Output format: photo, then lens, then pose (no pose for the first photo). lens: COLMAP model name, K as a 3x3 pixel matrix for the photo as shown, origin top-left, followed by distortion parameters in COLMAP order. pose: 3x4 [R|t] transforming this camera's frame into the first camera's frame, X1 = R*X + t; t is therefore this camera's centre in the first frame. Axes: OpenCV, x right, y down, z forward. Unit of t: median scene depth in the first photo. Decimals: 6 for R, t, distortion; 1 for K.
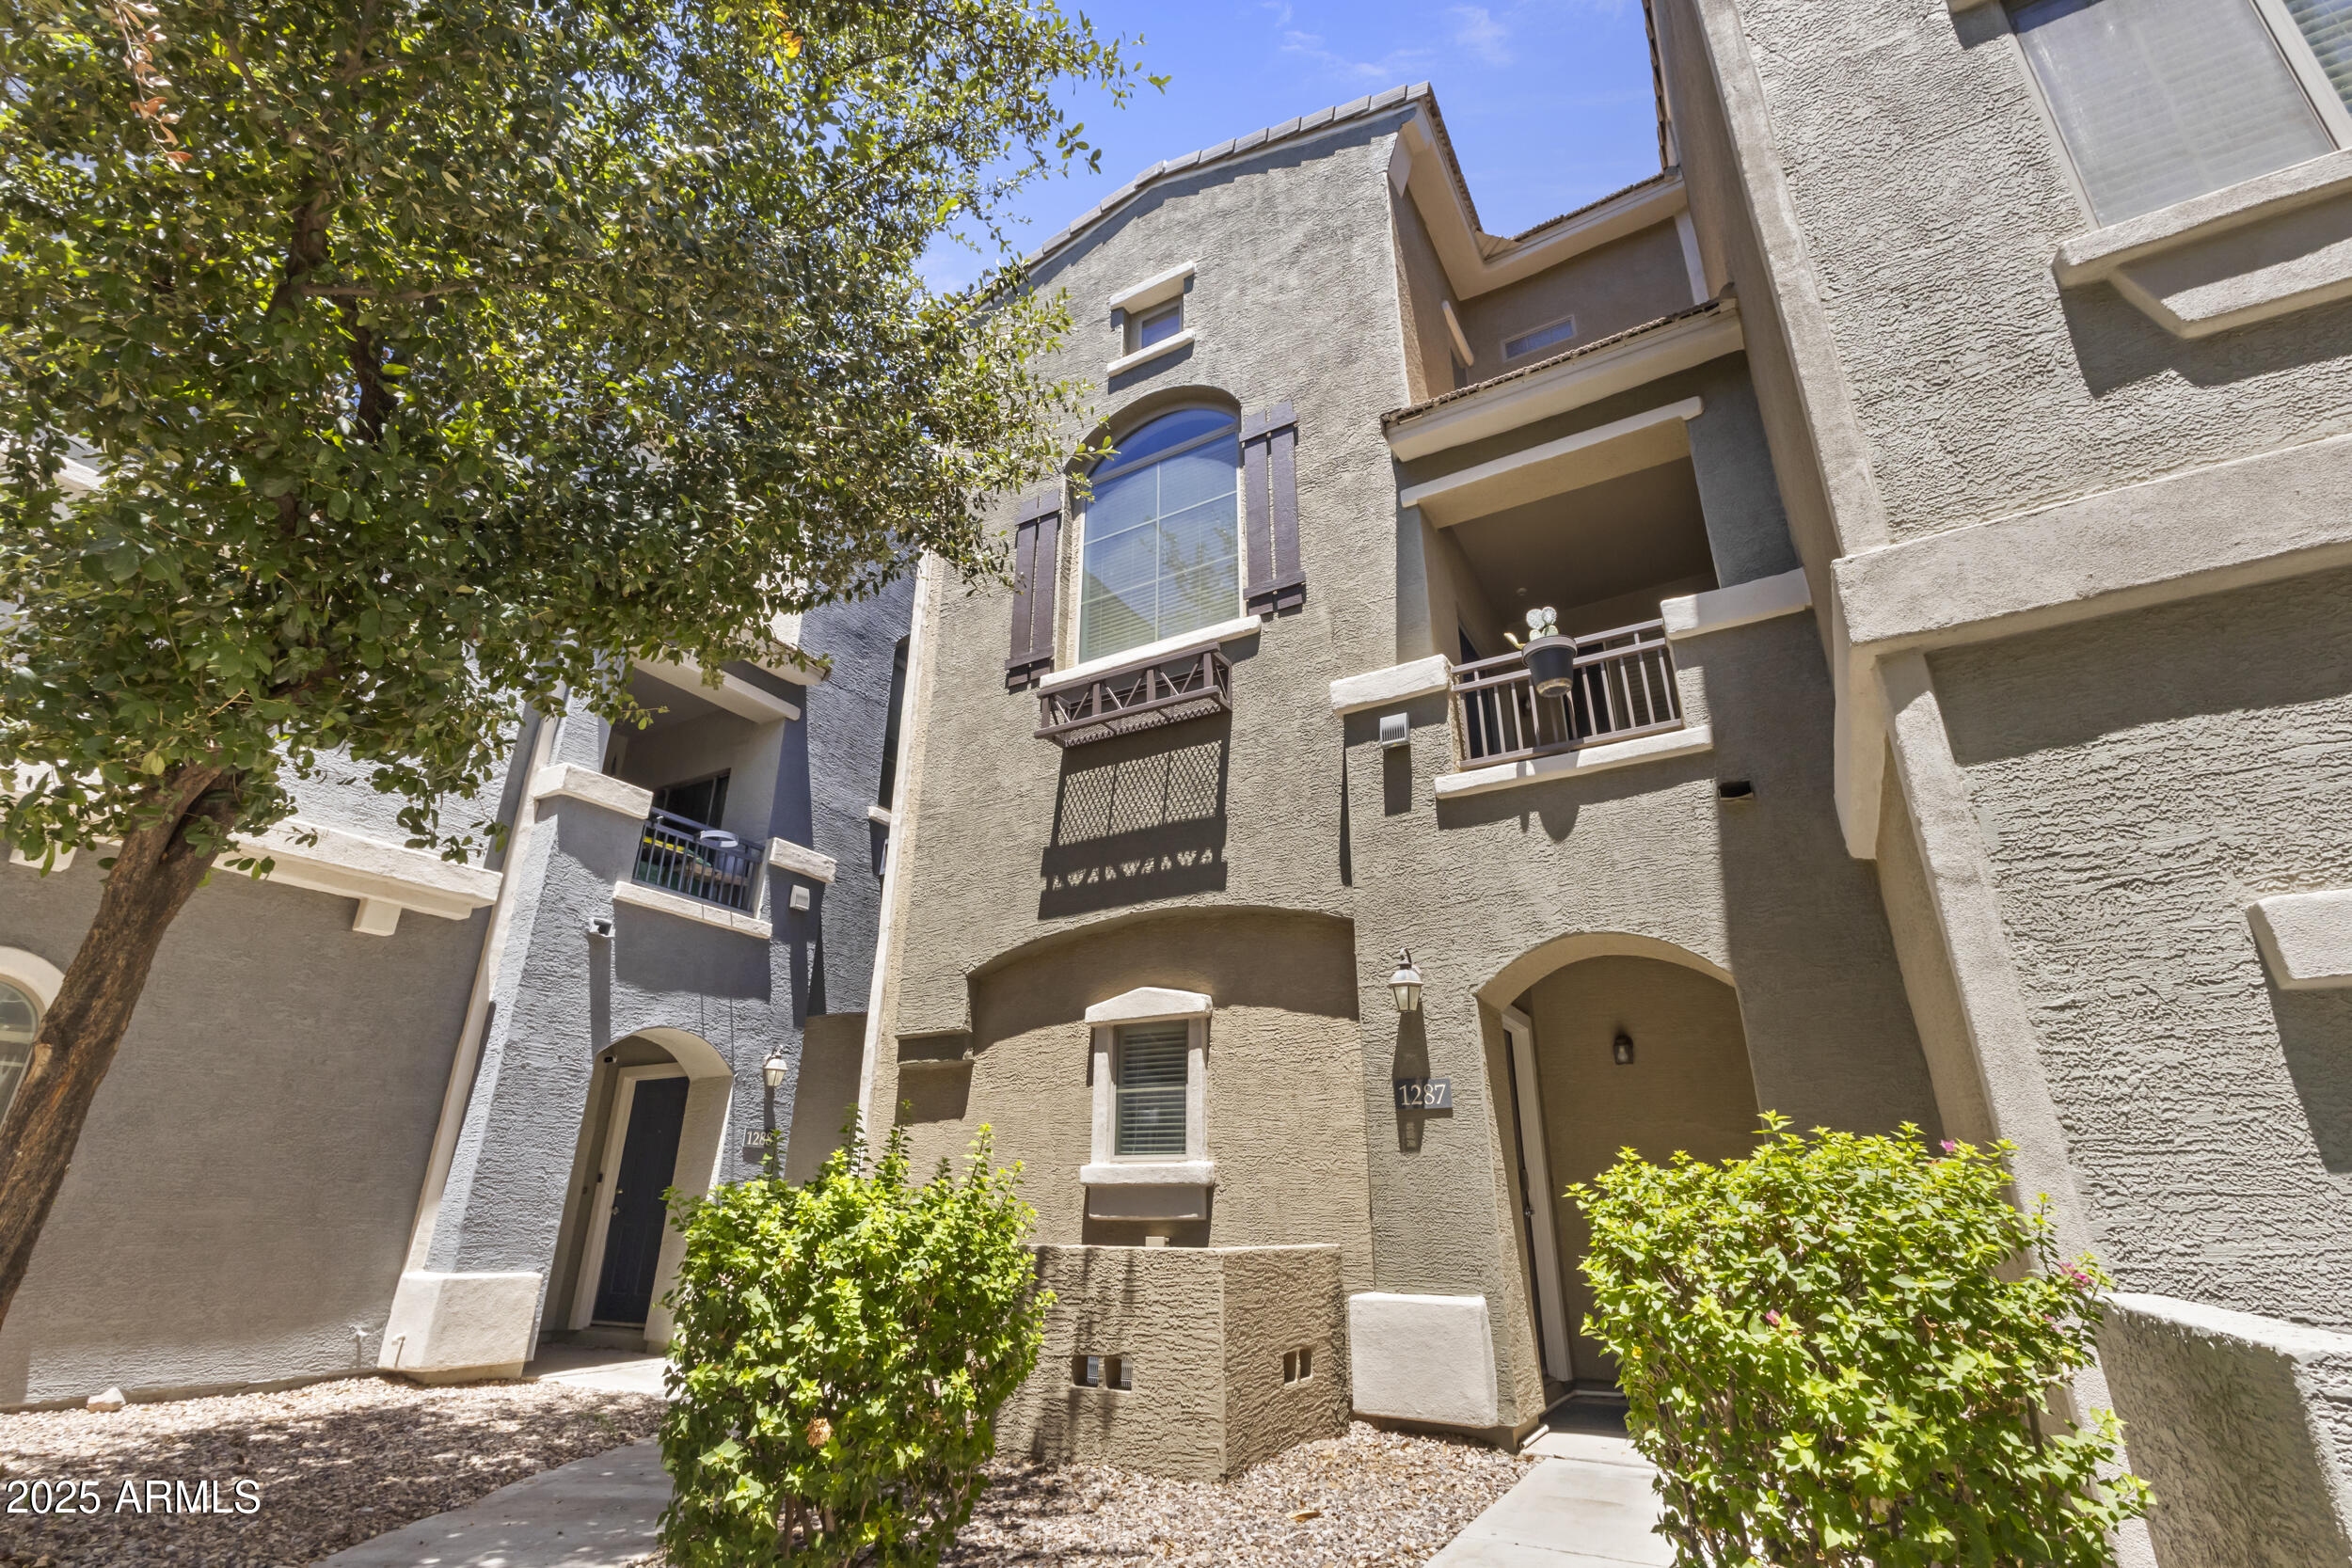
lens RADIAL K [[1094.7, 0, 1173.5], [0, 1094.7, 775.9], [0, 0, 1]] dist [0.001241, 0.002093]
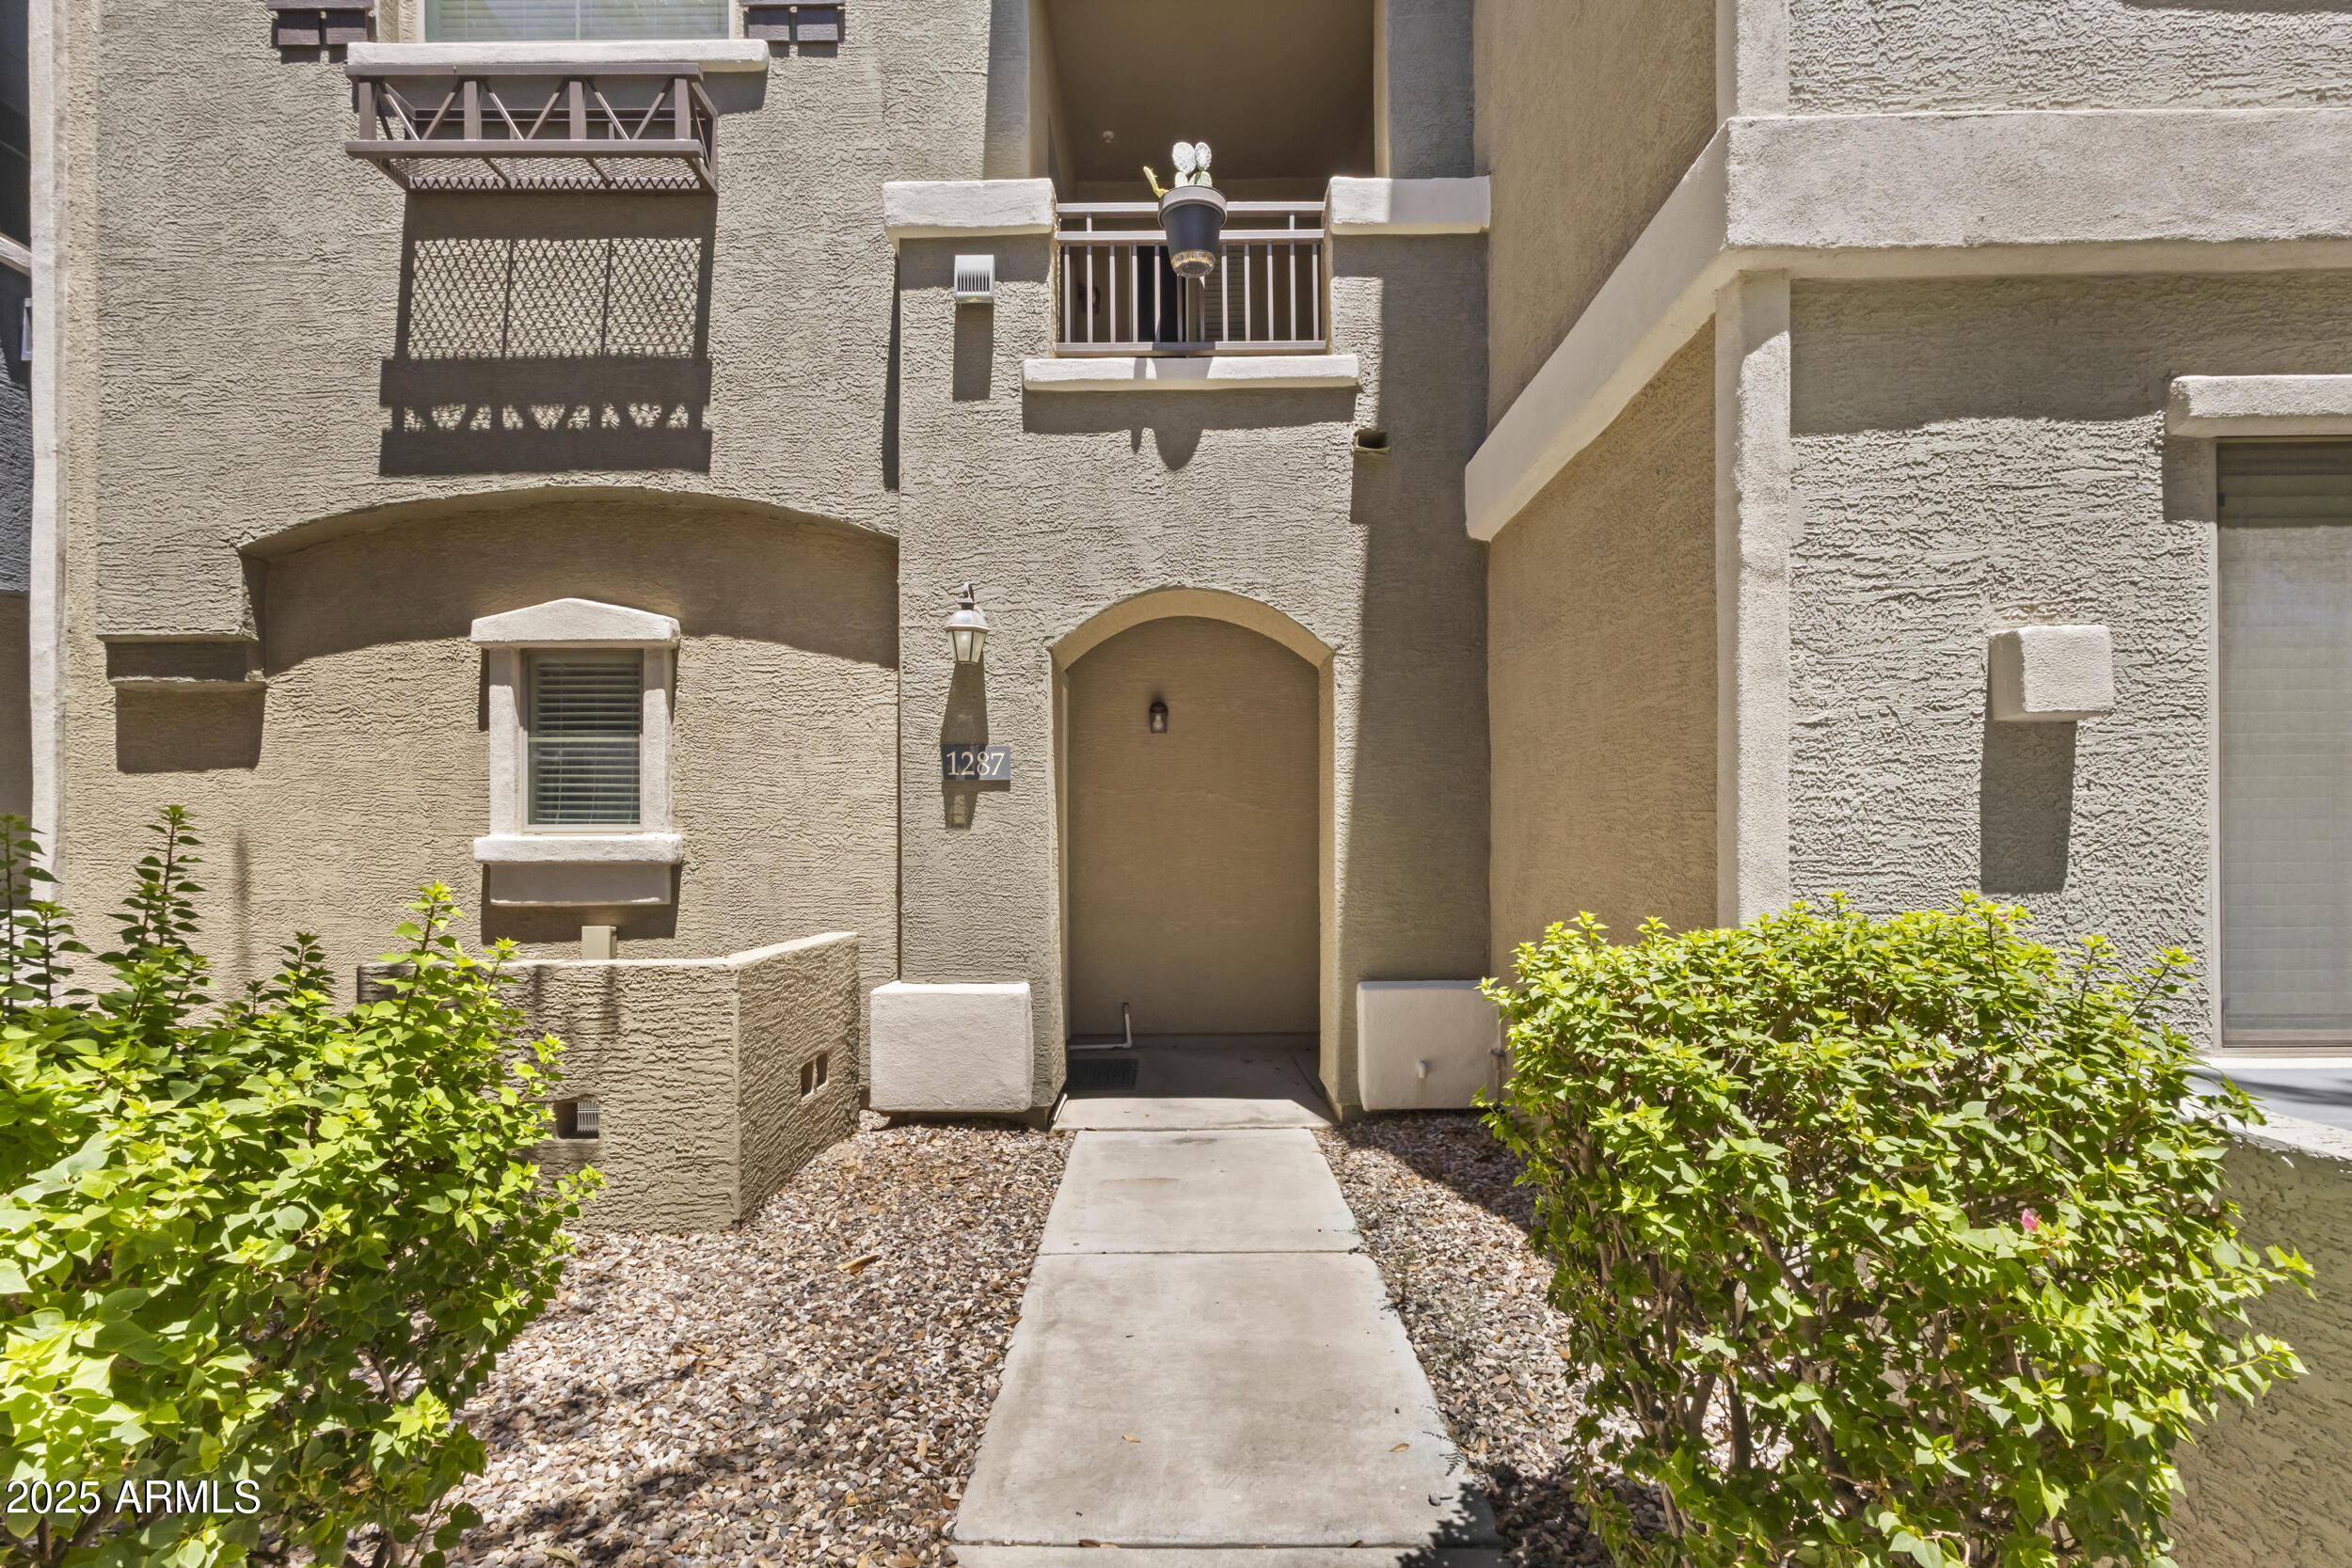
lens RADIAL K [[1094.7, 0, 1157.4], [0, 1094.7, 844.3], [0, 0, 1]] dist [0.001241, 0.002093]
pose [[0.865486, -0.011744, 0.500796, -0.067381], [-0.177414, 0.927739, 0.328367, 0.051837], [-0.468464, -0.373045, 0.800861, 0.250304]]
